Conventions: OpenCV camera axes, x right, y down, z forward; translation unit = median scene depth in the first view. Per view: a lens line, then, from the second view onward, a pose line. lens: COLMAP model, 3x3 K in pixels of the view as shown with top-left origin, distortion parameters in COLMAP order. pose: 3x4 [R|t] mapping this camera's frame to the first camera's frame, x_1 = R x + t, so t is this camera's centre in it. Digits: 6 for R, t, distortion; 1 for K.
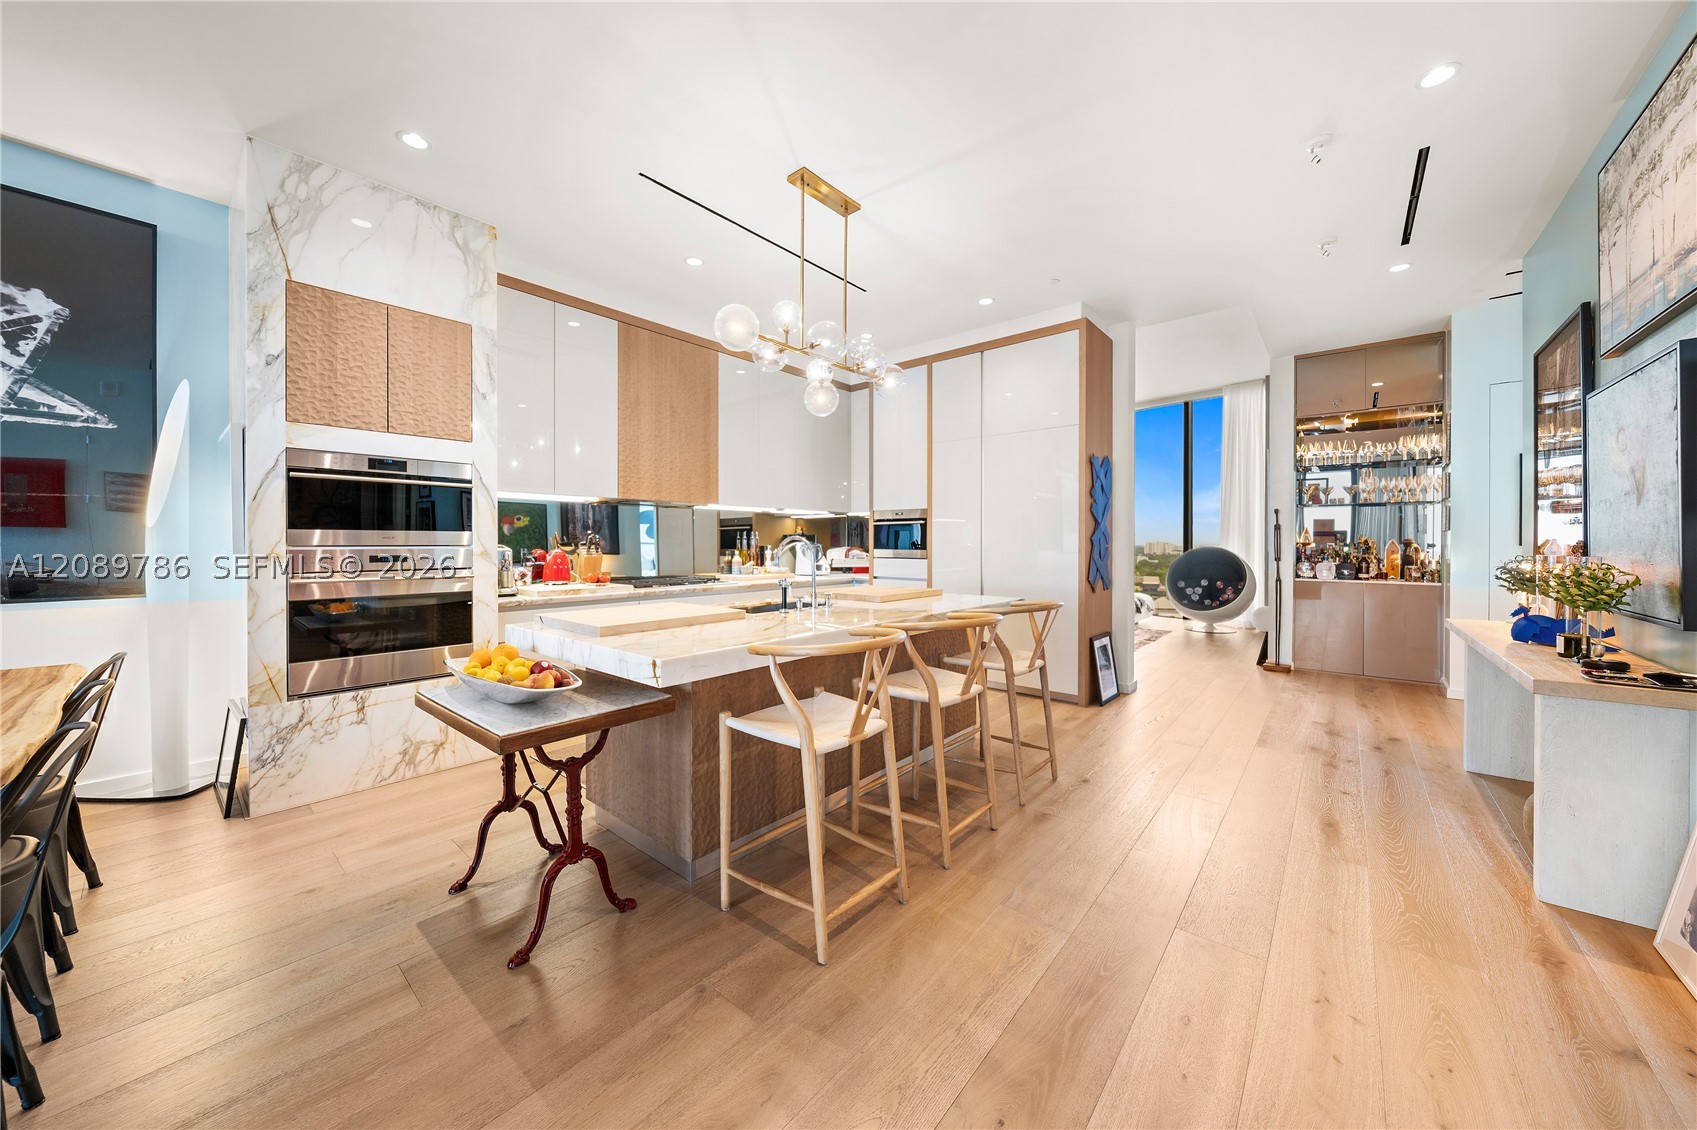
lens RADIAL K [[585.1, 0, 830.4], [0, 585.1, 555.1], [0, 0, 1]] dist [-0.006831, -0.000016]
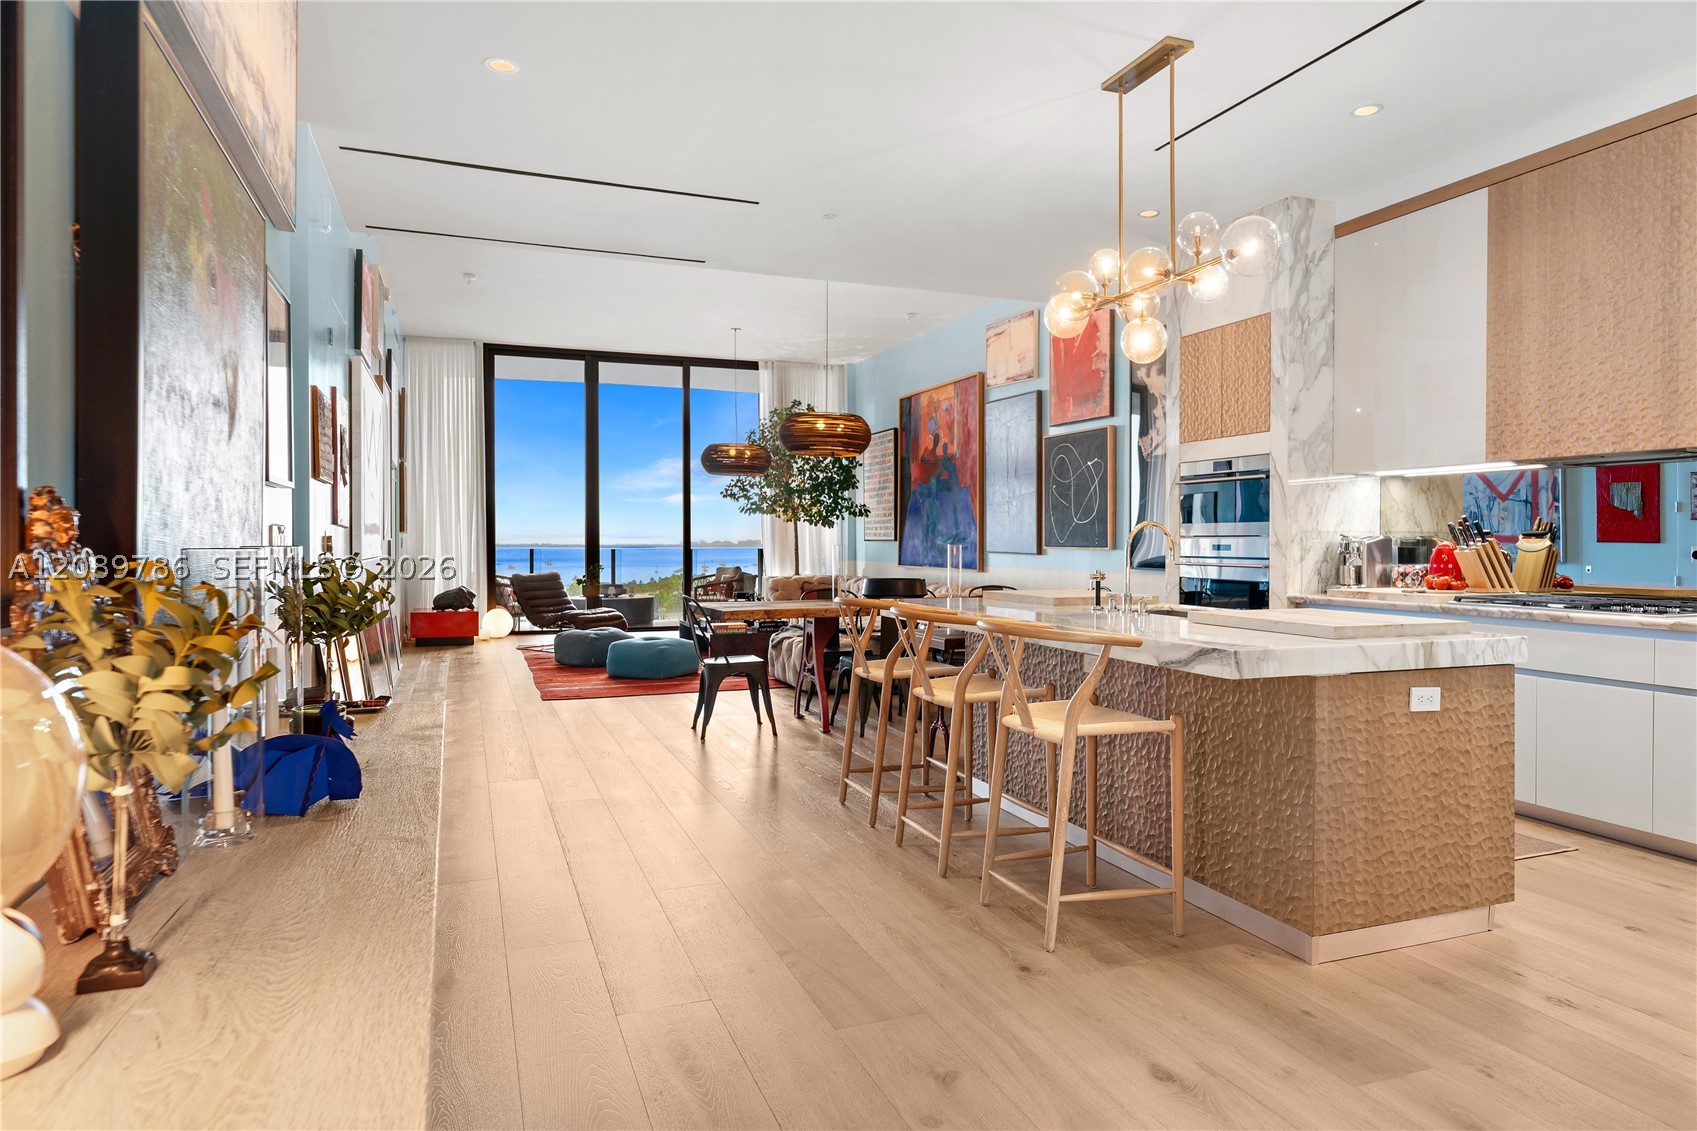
lens RADIAL K [[1032.5, 0, 848.5], [0, 1032.5, 565.5], [0, 0, 1]] dist [0.075438, -0.066764]
pose [[-0.472759, 0.012267, -0.881106, 1.332839], [-0.024938, 0.999316, 0.027294, -0.001849], [0.880839, 0.034877, -0.472130, 1.283014]]
